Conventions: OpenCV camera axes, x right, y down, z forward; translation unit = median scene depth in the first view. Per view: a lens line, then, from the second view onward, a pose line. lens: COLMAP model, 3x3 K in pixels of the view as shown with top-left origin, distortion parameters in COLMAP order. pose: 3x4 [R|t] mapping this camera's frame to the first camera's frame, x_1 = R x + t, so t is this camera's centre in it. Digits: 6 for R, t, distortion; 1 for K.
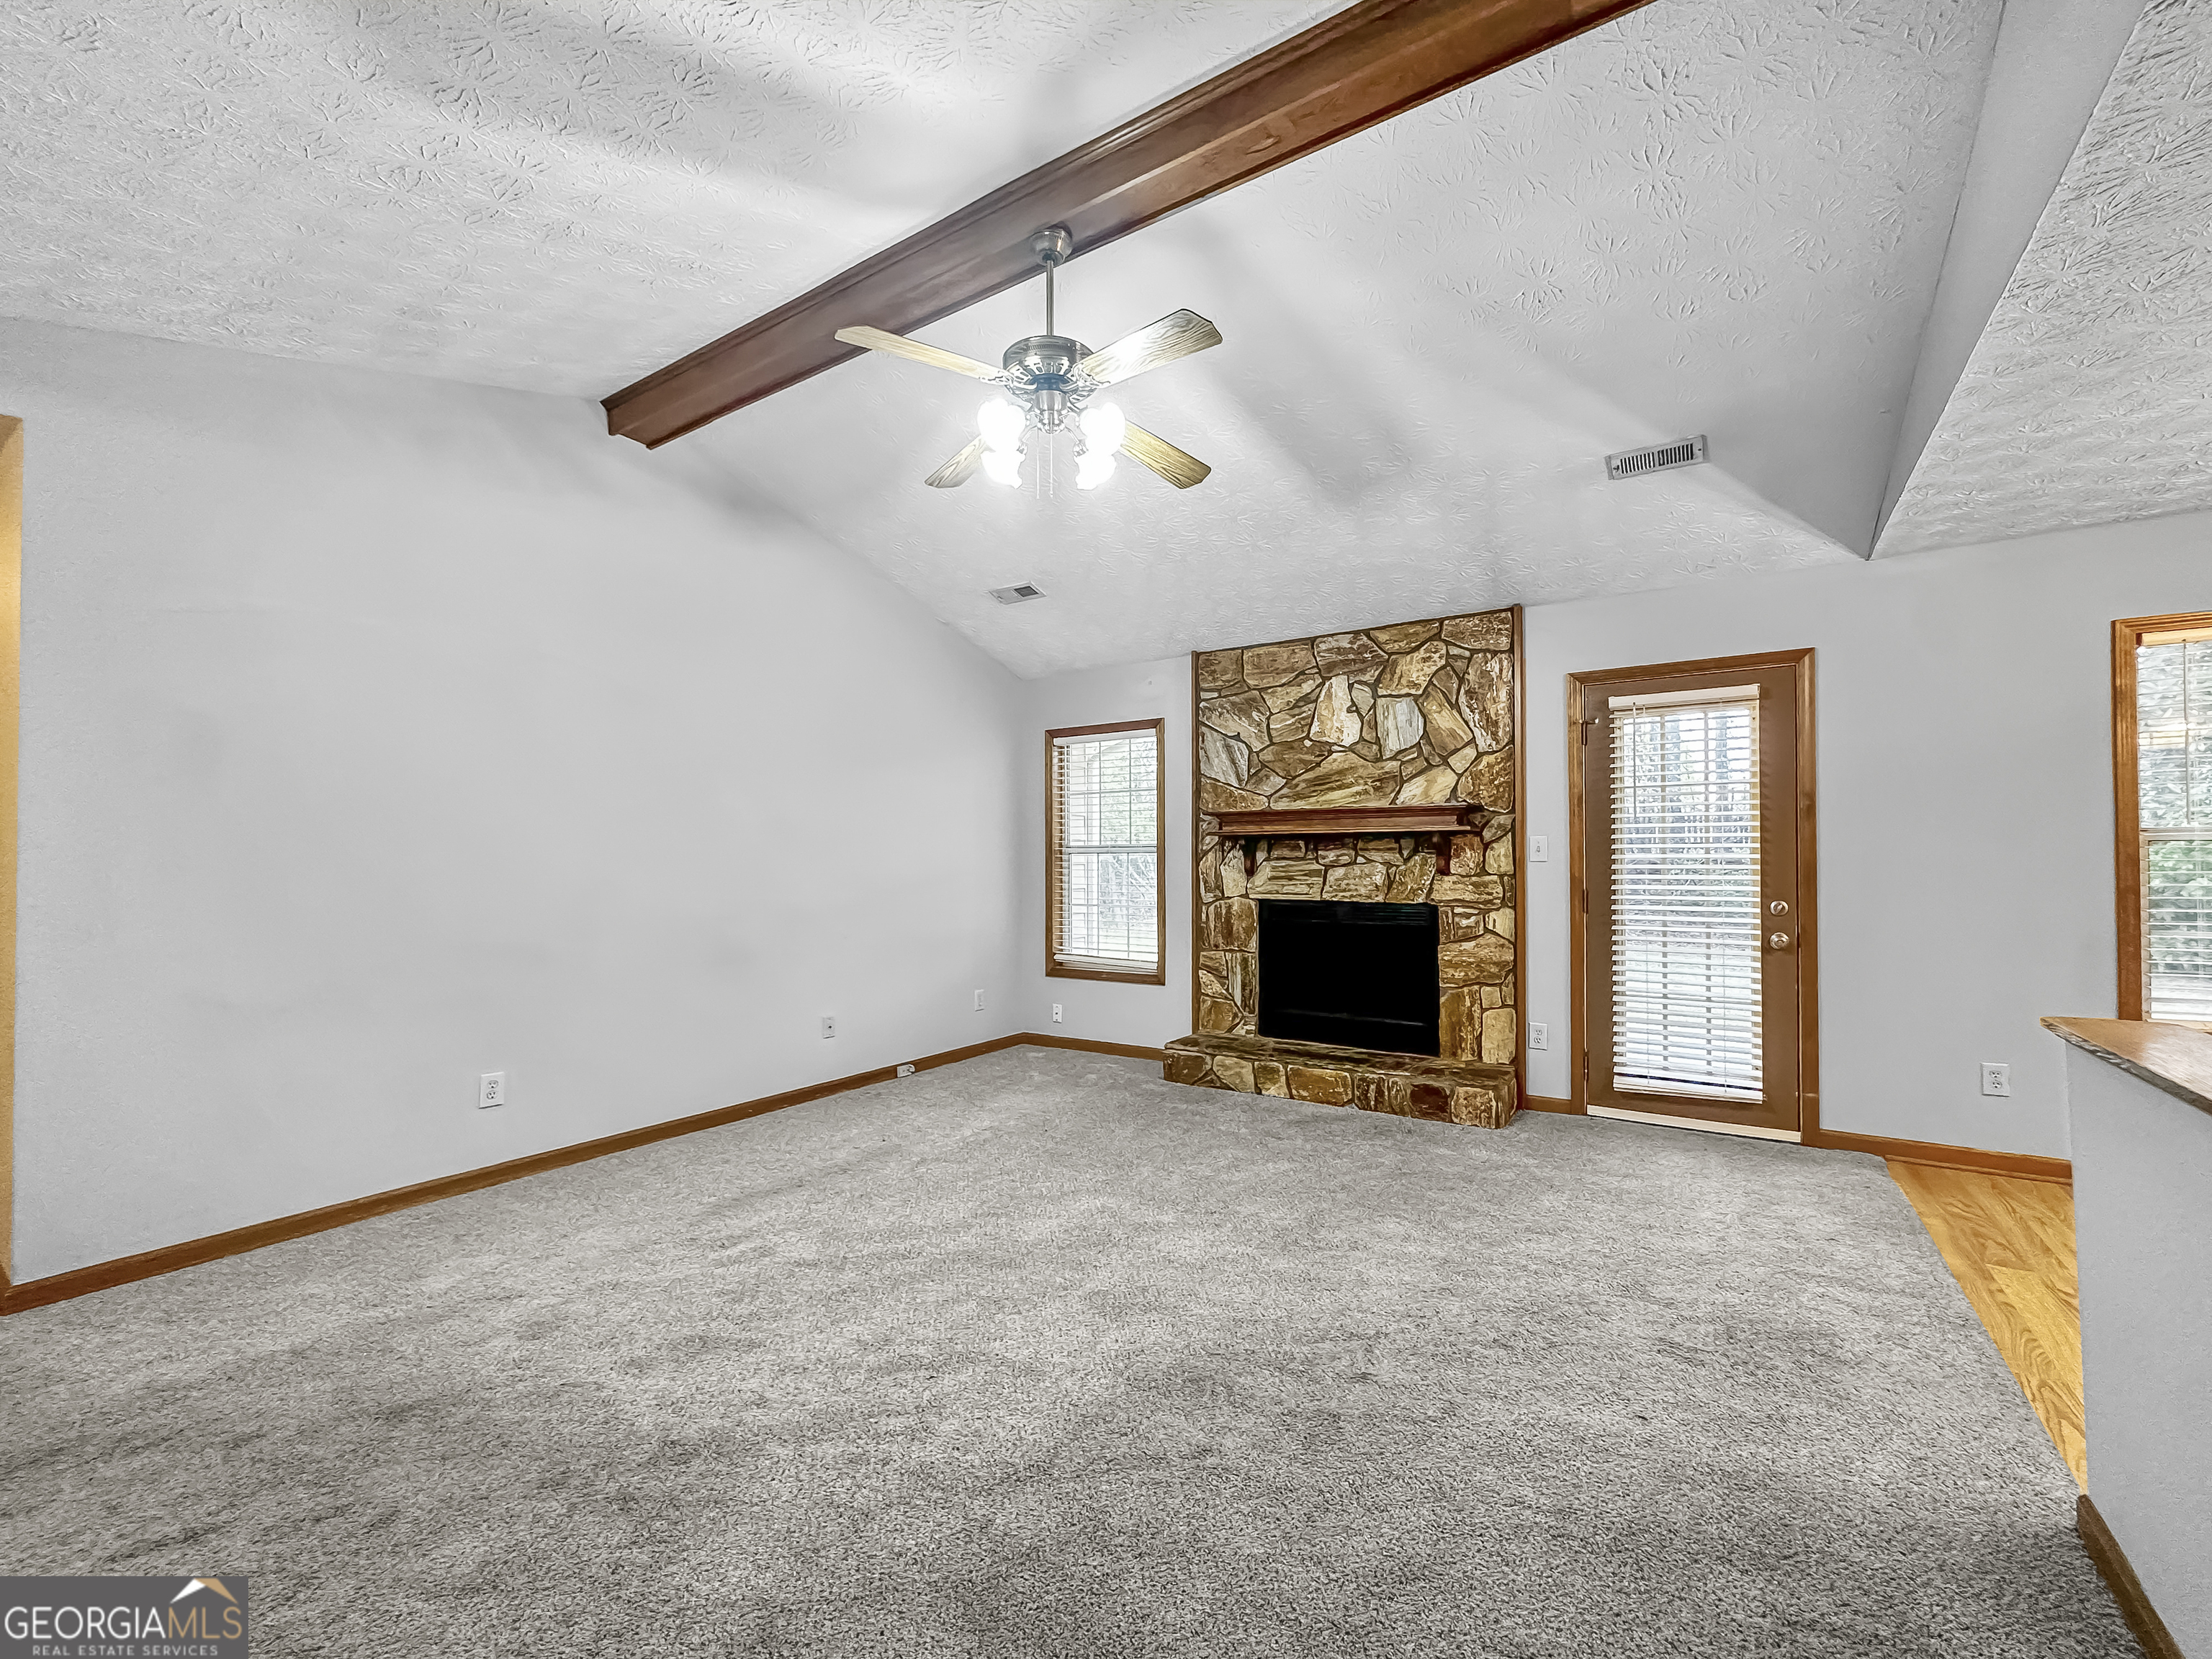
lens RADIAL K [[921.0, 0, 1114.4], [0, 921.0, 860.6], [0, 0, 1]] dist [-0.000547, -0.000114]
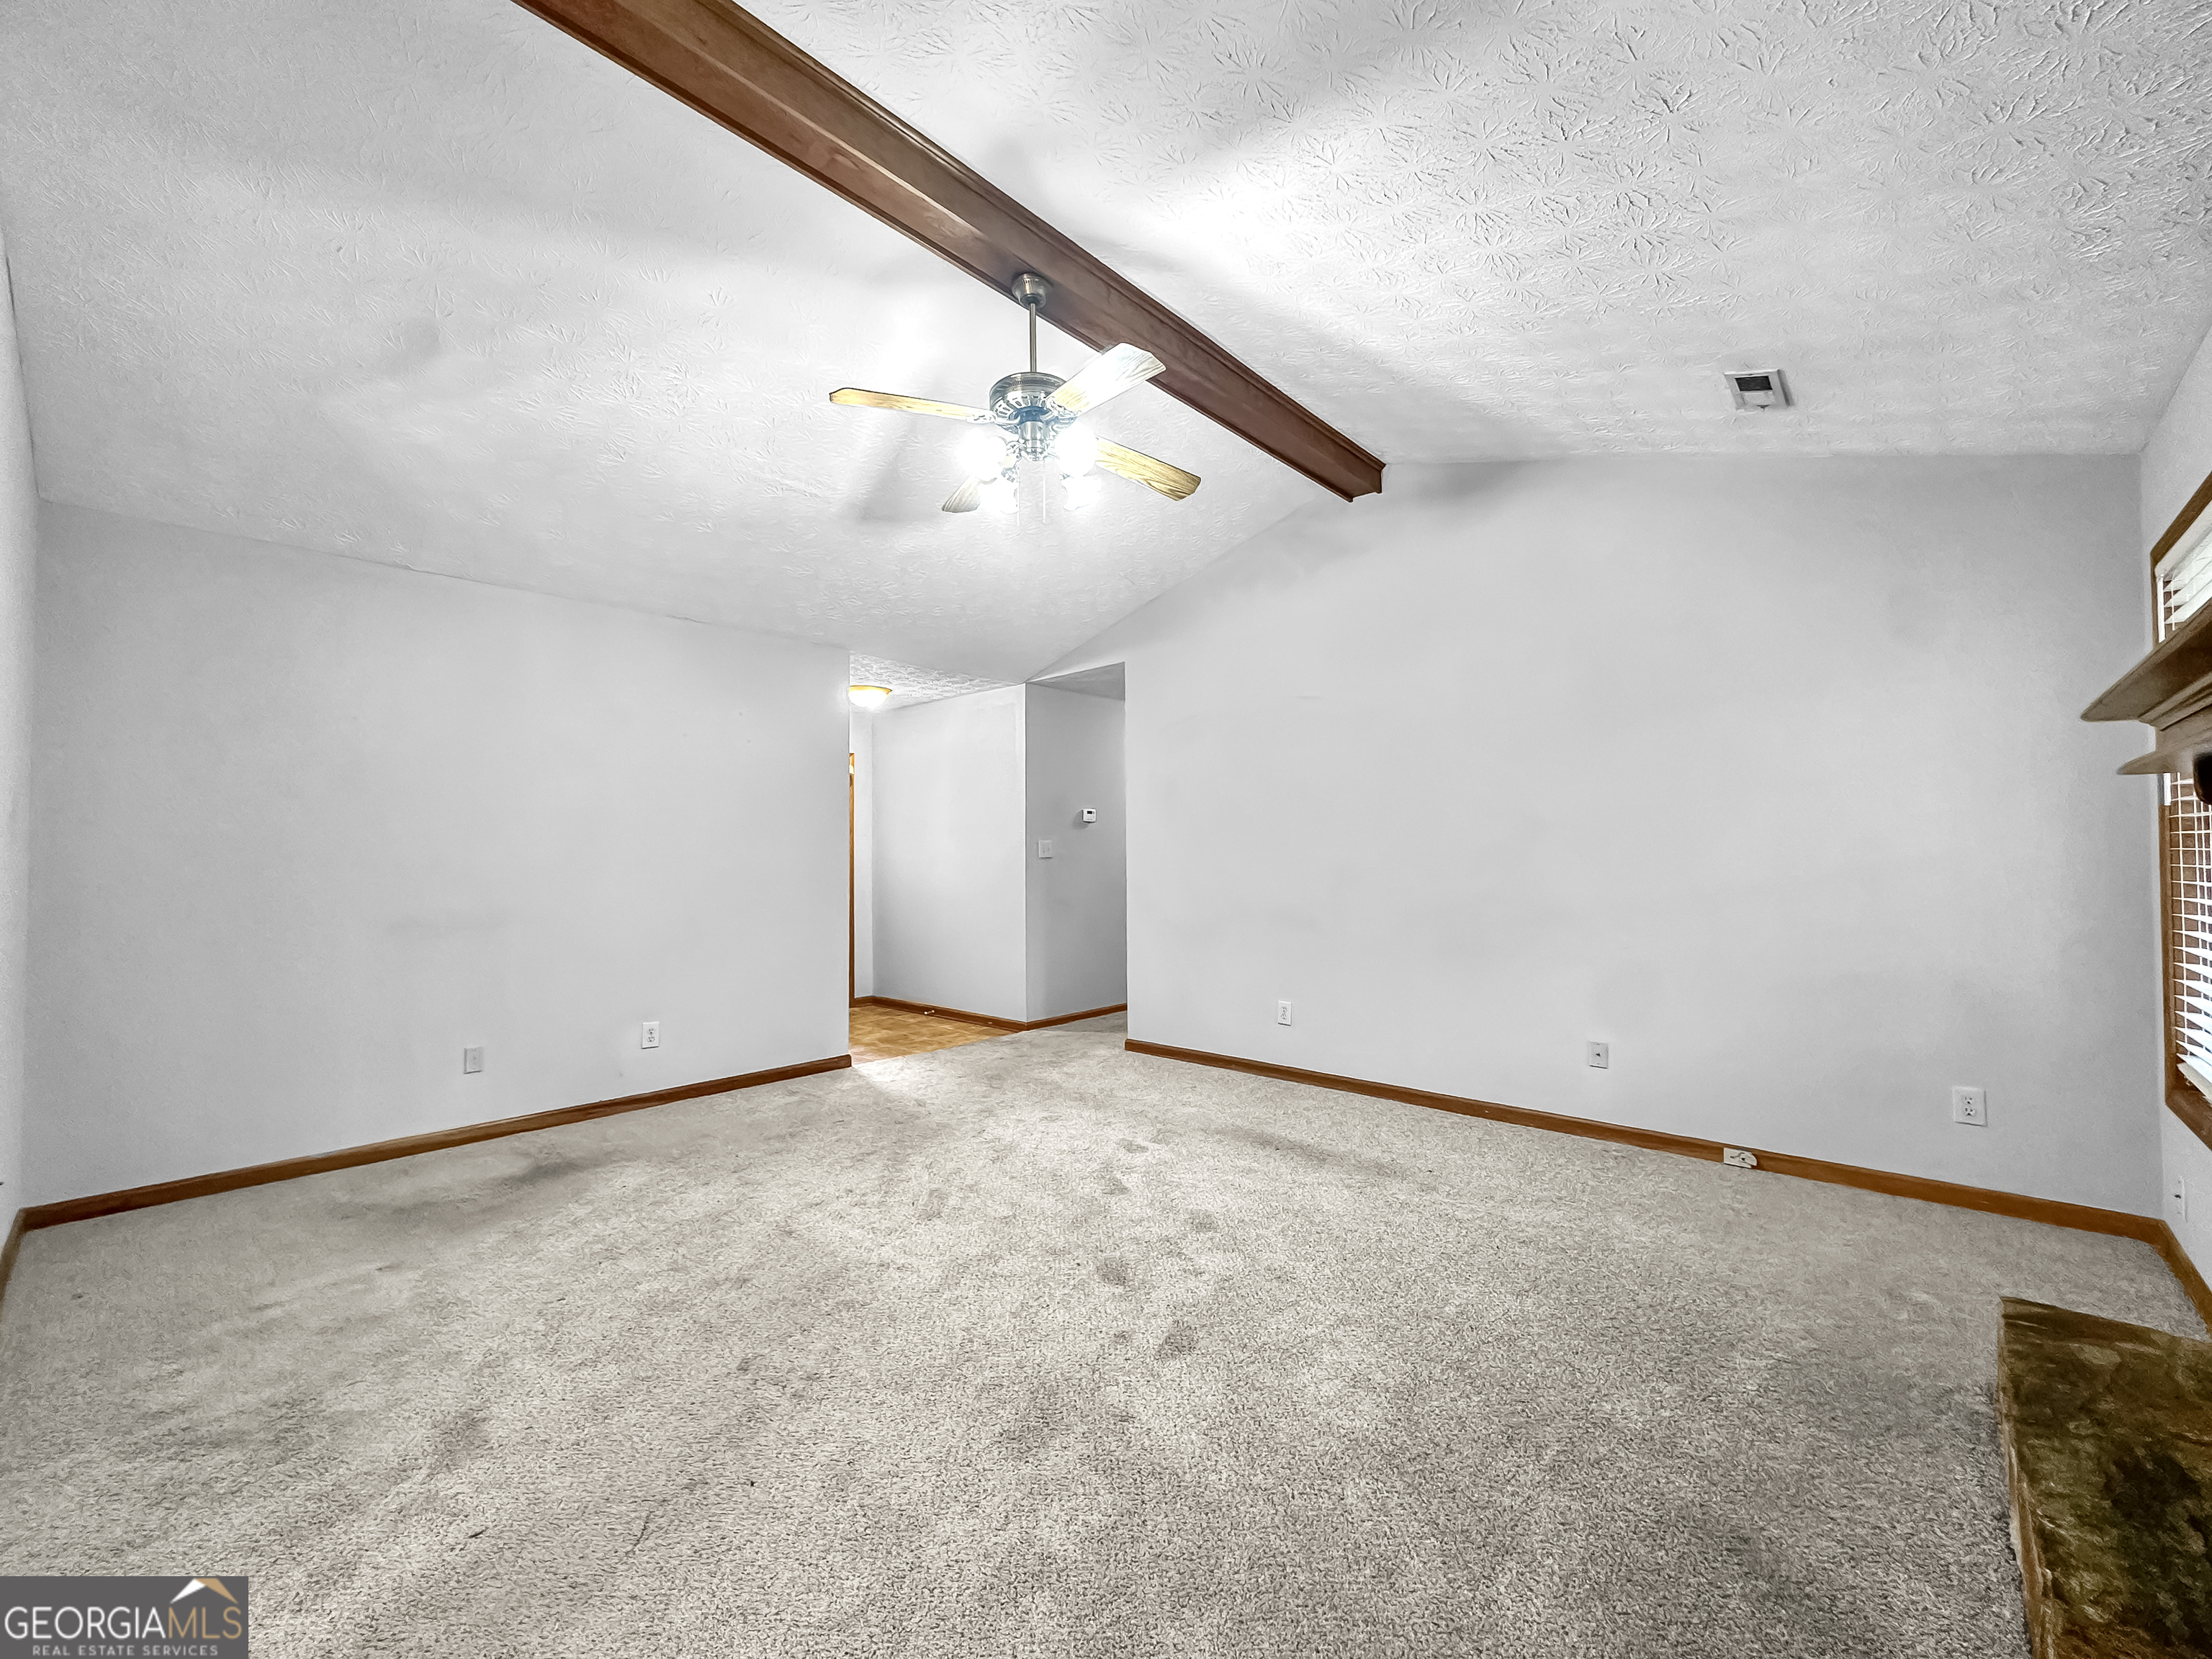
lens RADIAL K [[874.1, 0, 1108.5], [0, 874.1, 838.1], [0, 0, 1]] dist [-0.001236, -0.000142]
pose [[-0.161281, -0.018000, -0.986744, 0.872630], [0.007686, 0.999780, -0.019494, 0.003897], [0.986879, -0.010728, -0.161108, 1.174550]]
